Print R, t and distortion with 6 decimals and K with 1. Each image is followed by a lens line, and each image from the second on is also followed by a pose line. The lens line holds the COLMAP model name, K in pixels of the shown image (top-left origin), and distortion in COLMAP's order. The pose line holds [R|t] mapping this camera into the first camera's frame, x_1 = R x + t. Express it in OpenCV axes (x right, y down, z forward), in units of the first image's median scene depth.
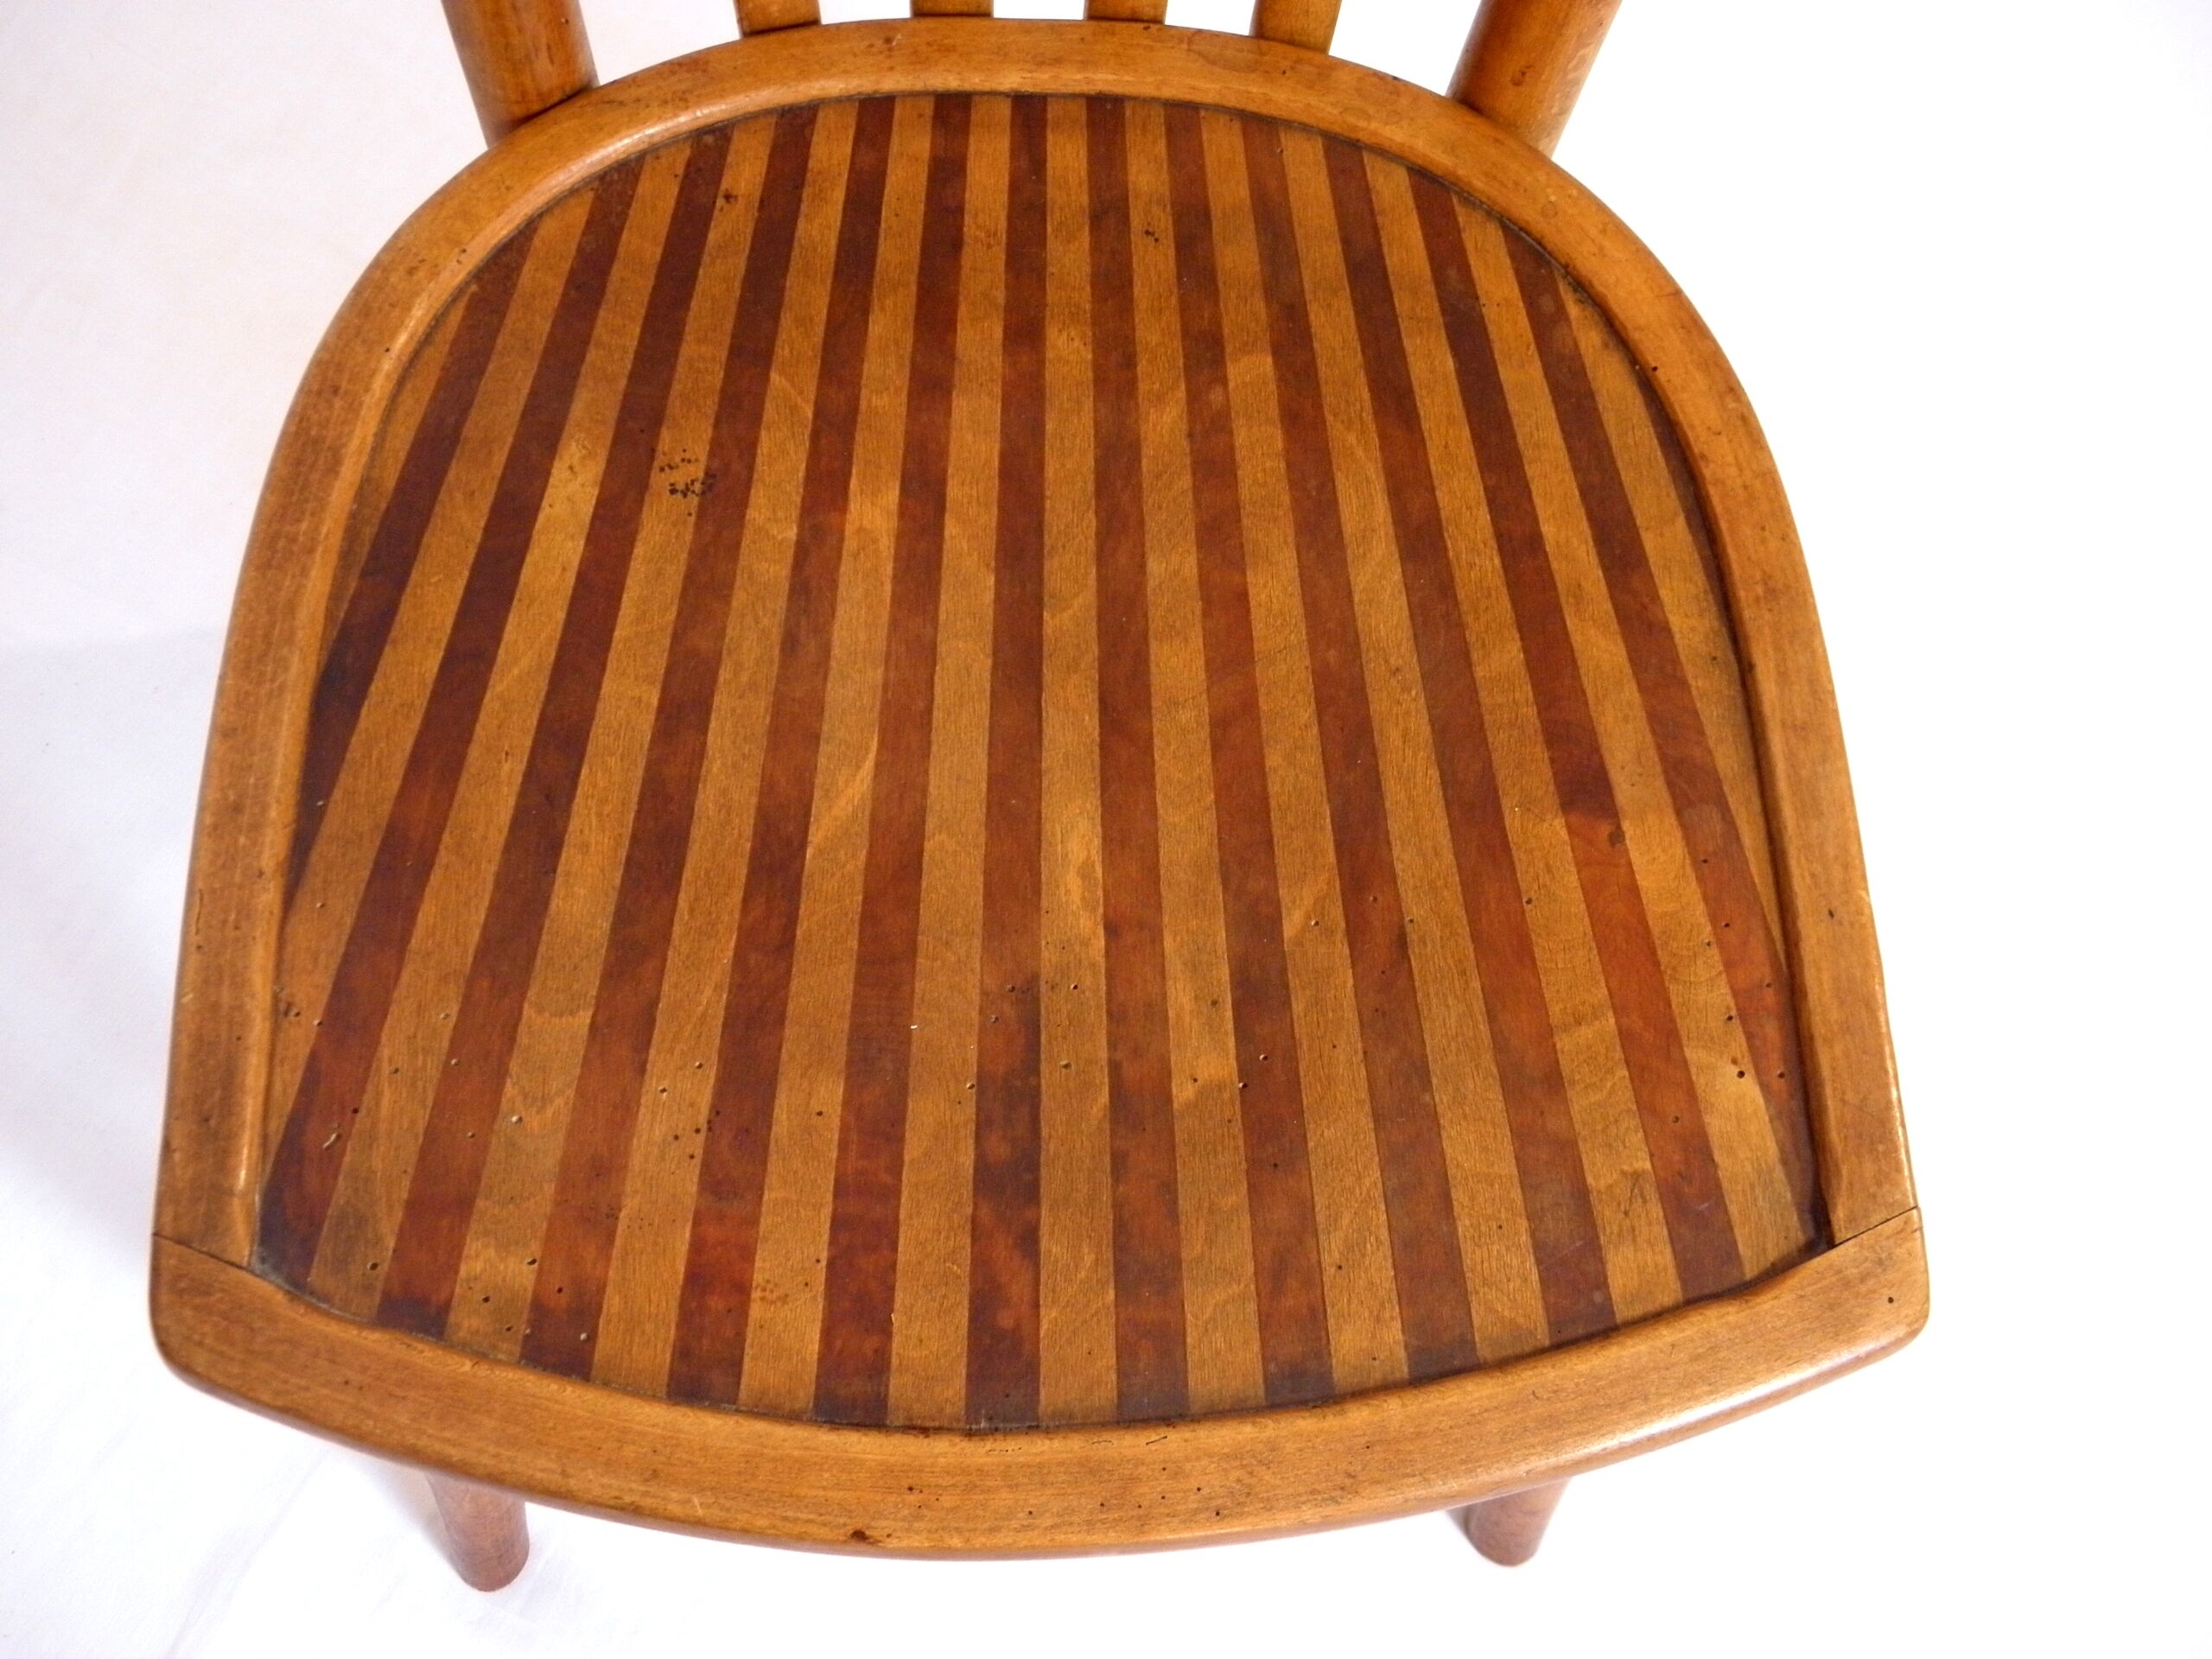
lens RADIAL K [[2368.3, 0, 1125.6], [0, 2368.3, 830.1], [0, 0, 1]] dist [-0.080335, 0.000000]
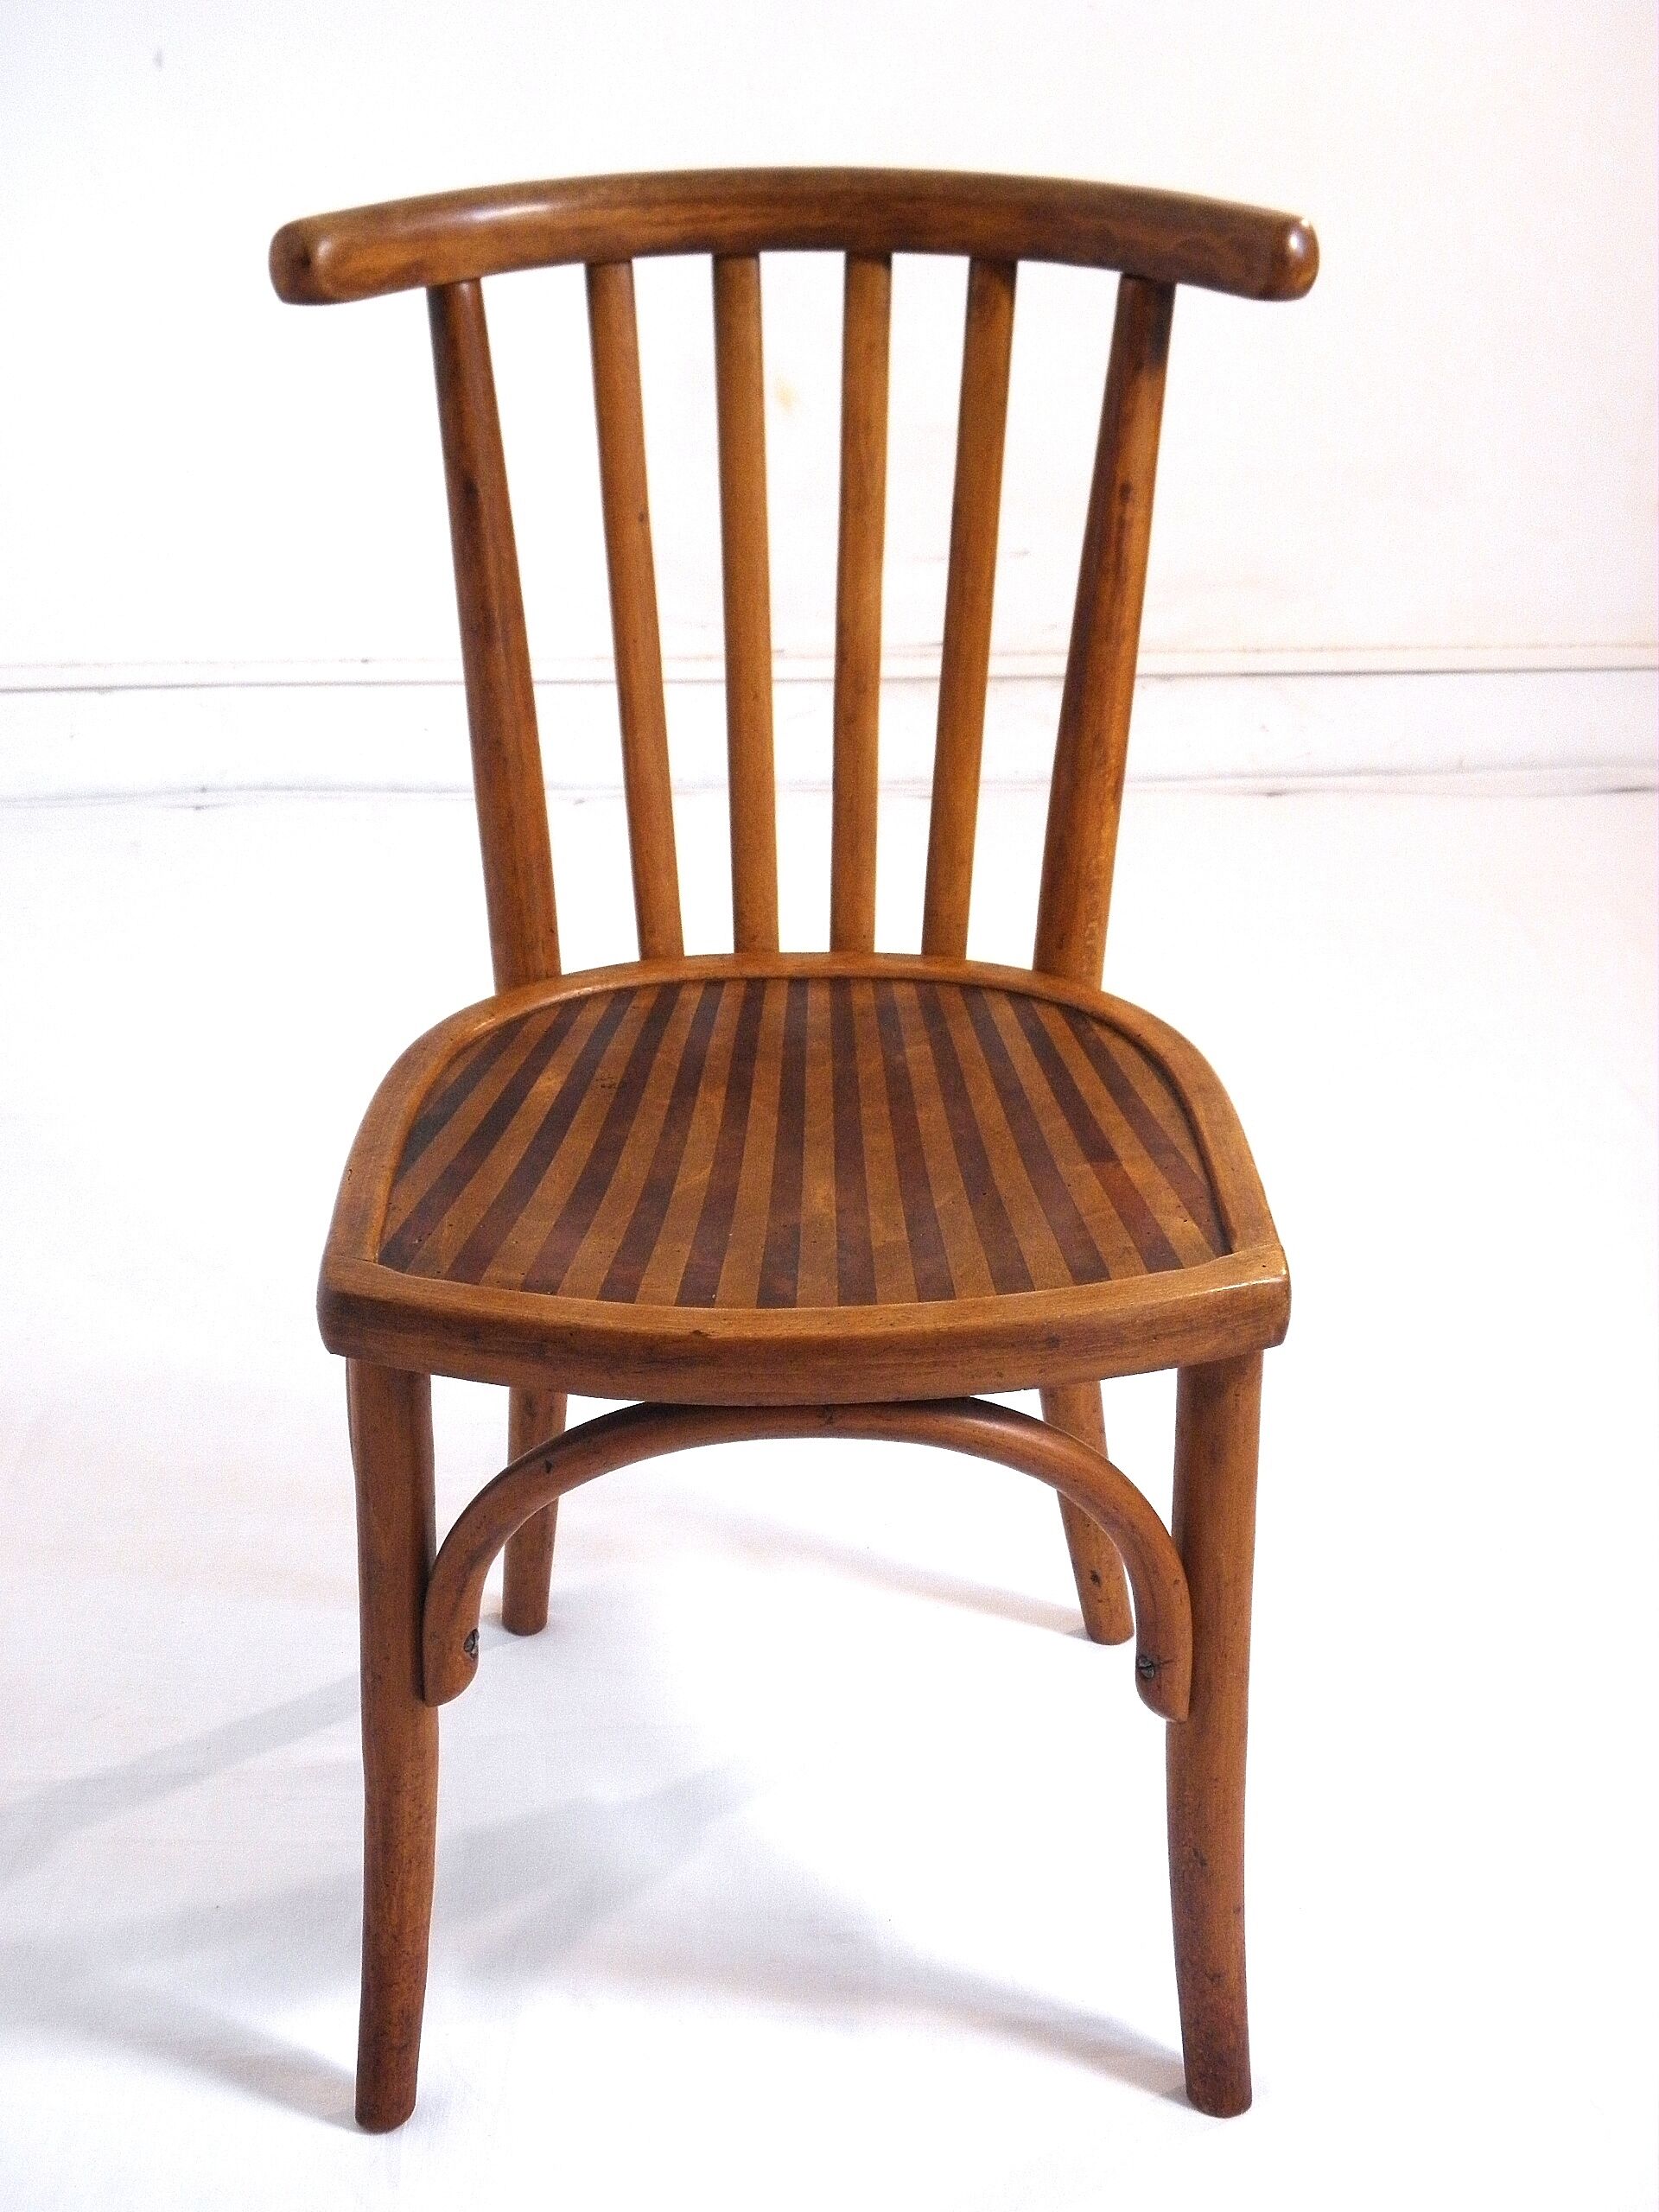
lens RADIAL K [[3238.8, 0, 820.5], [0, 3238.8, 1105.2], [0, 0, 1]] dist [0.035435, 0.000000]
pose [[0.998484, -0.040144, -0.037659, 0.073087], [0.002285, 0.713818, -0.700328, 1.659082], [0.054996, 0.699180, 0.712827, -0.794430]]
